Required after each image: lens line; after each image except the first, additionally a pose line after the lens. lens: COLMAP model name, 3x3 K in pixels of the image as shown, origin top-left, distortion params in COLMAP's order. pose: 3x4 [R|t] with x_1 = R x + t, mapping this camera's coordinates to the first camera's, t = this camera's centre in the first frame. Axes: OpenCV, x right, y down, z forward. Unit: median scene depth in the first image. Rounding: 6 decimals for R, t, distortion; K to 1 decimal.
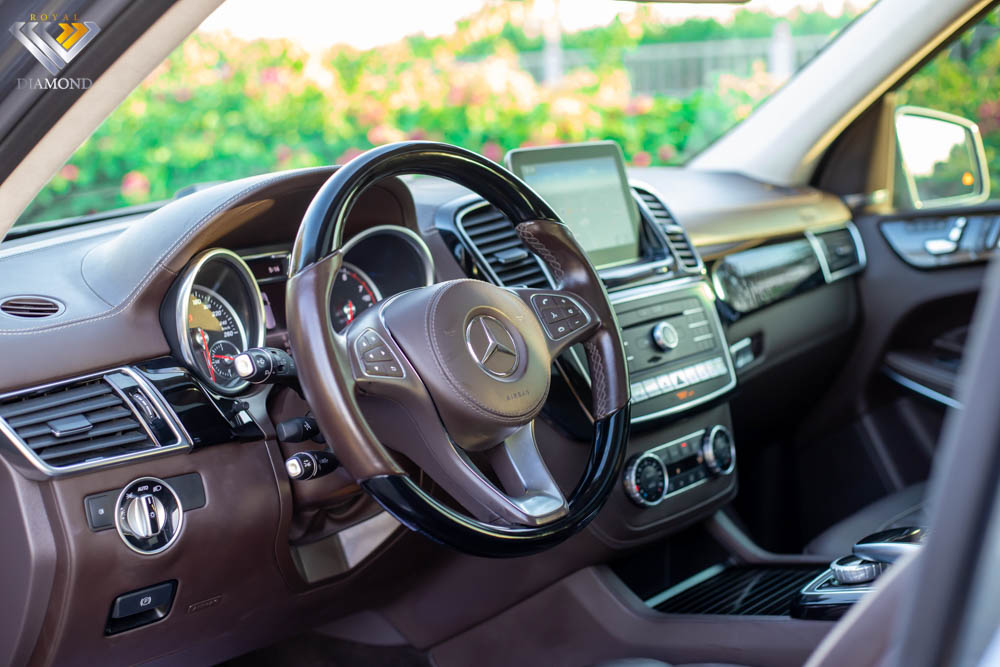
lens RADIAL K [[1490.0, 0, 500.0], [0, 1490.0, 333.5], [0, 0, 1]] dist [-0.133702, 0.011042]
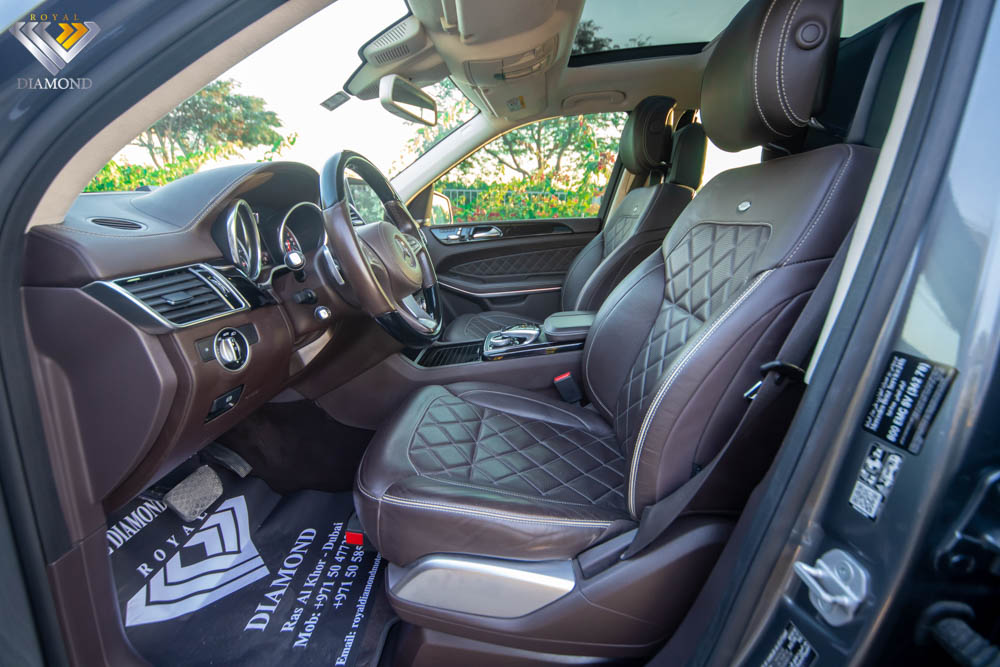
lens RADIAL K [[432.0, 0, 498.8], [0, 432.0, 335.5], [0, 0, 1]] dist [0.000514, 0.000133]
pose [[0.803126, -0.108709, 0.585808, -0.277399], [0.042356, 0.991144, 0.125859, 0.056098], [-0.594302, -0.076268, 0.800617, 0.404599]]
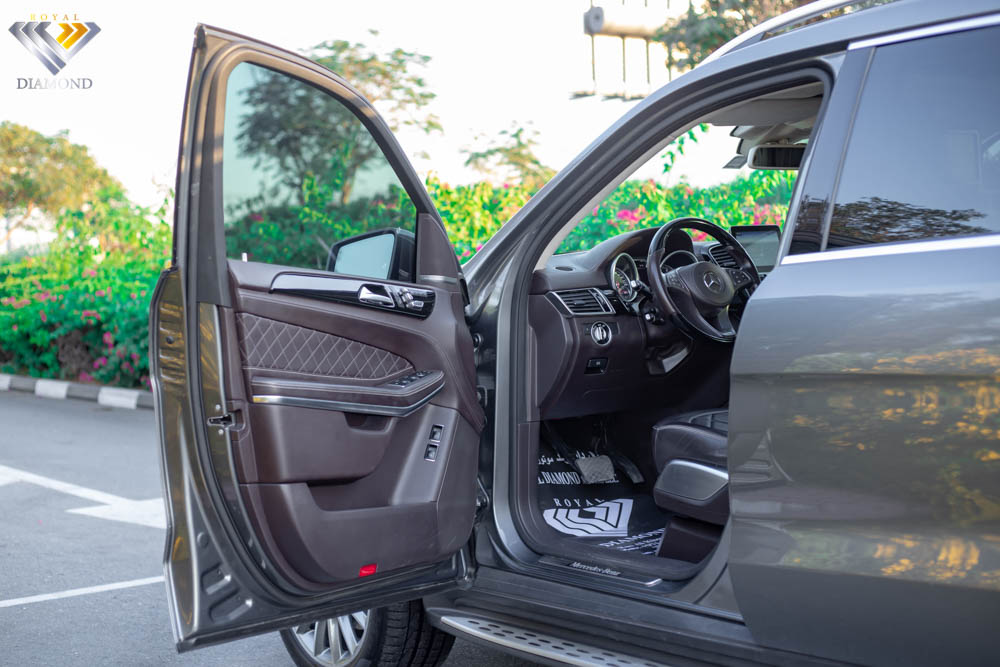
lens RADIAL K [[1490.0, 0, 500.0], [0, 1490.0, 333.5], [0, 0, 1]] dist [-0.133702, 0.011042]
pose [[0.974393, 0.011314, -0.224567, 0.258759], [-0.033382, 0.994944, -0.094718, 0.423112], [0.222360, 0.099789, 0.969844, -2.081806]]
